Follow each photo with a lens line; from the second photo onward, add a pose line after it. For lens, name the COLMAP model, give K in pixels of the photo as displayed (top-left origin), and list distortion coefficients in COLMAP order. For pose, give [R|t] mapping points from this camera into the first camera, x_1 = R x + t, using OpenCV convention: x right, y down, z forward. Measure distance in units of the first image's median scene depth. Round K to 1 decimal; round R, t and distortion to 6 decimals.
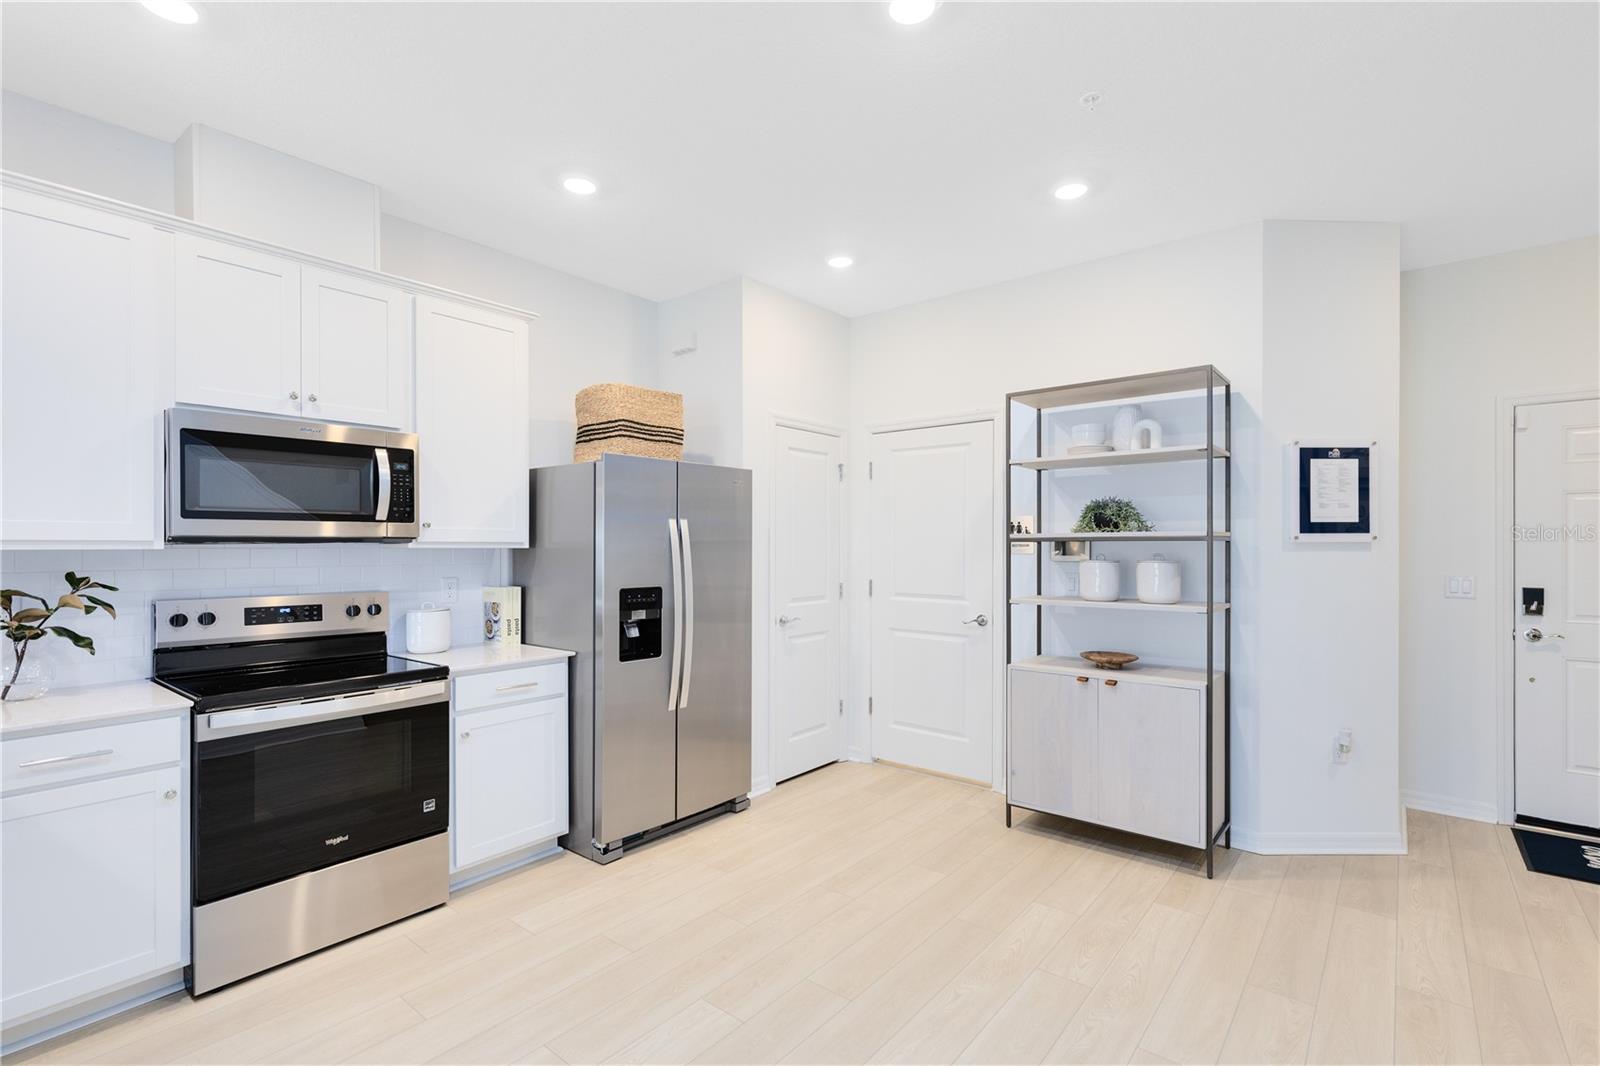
lens RADIAL K [[751.6, 0, 800.5], [0, 751.6, 541.7], [0, 0, 1]] dist [0.001395, 0.001507]
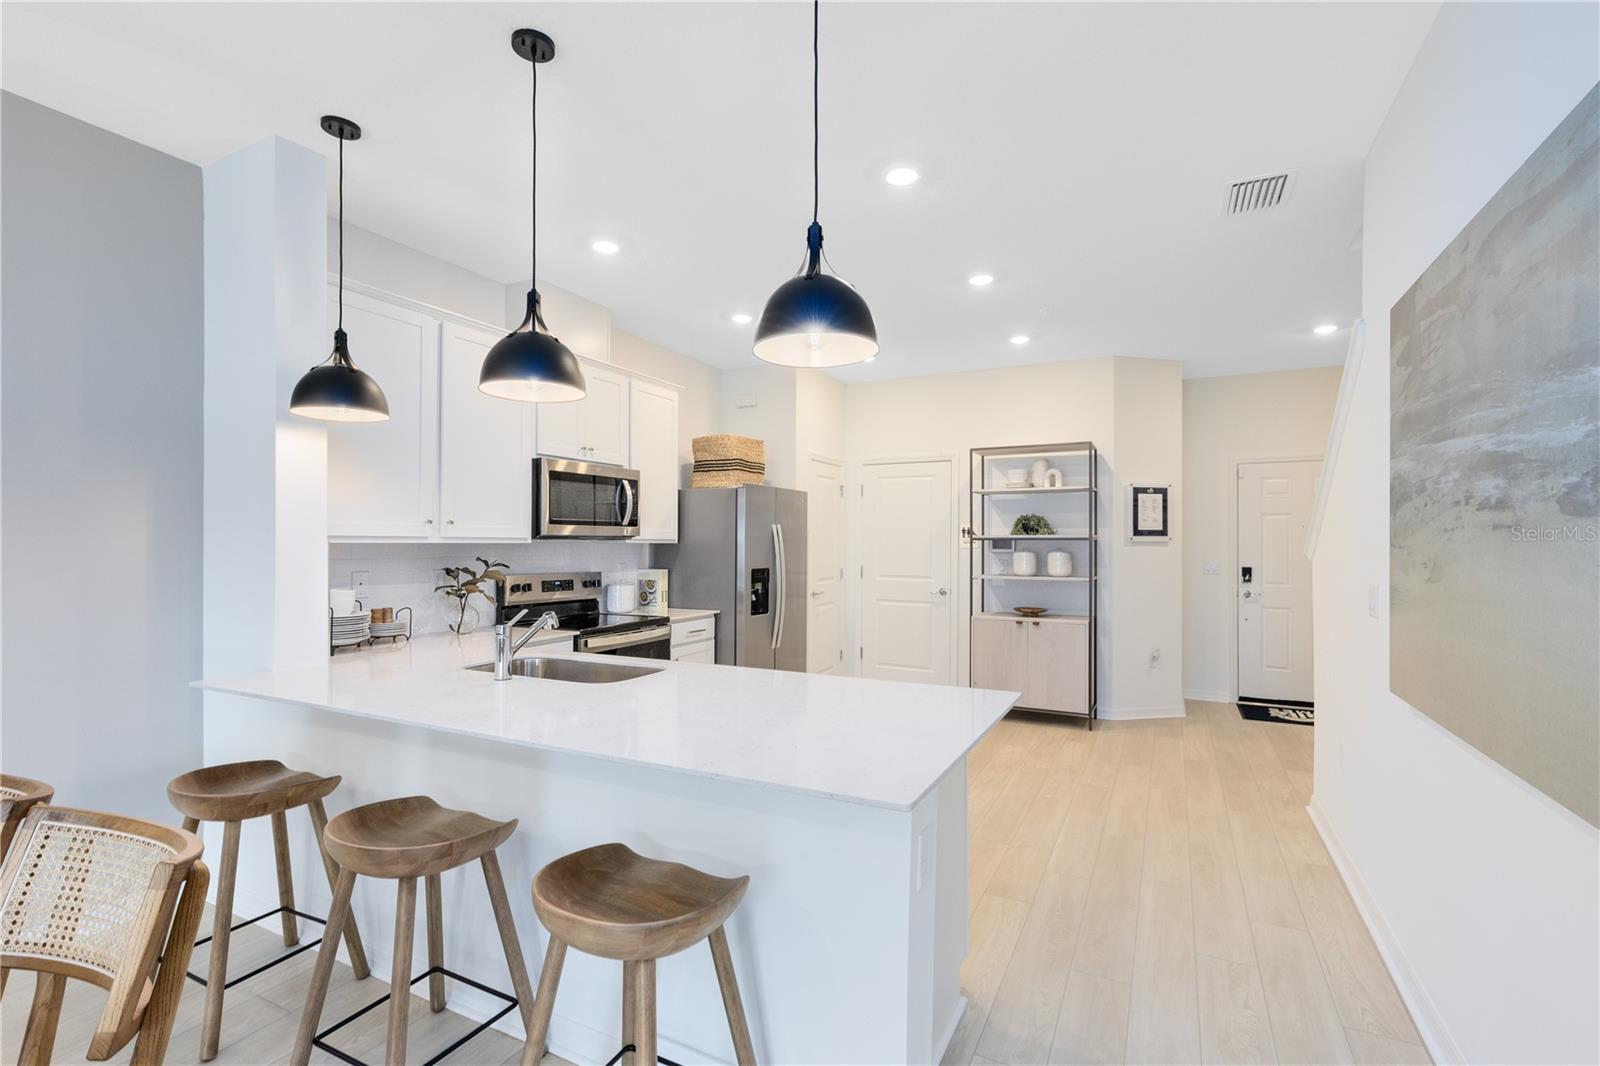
lens RADIAL K [[751.6, 0, 796.7], [0, 751.6, 534.8], [0, 0, 1]] dist [0.001395, 0.001507]
pose [[0.977206, 0.005690, 0.212216, -0.462235], [-0.004345, 0.999967, -0.006804, 0.000887], [-0.212248, 0.005727, 0.977199, -0.531101]]
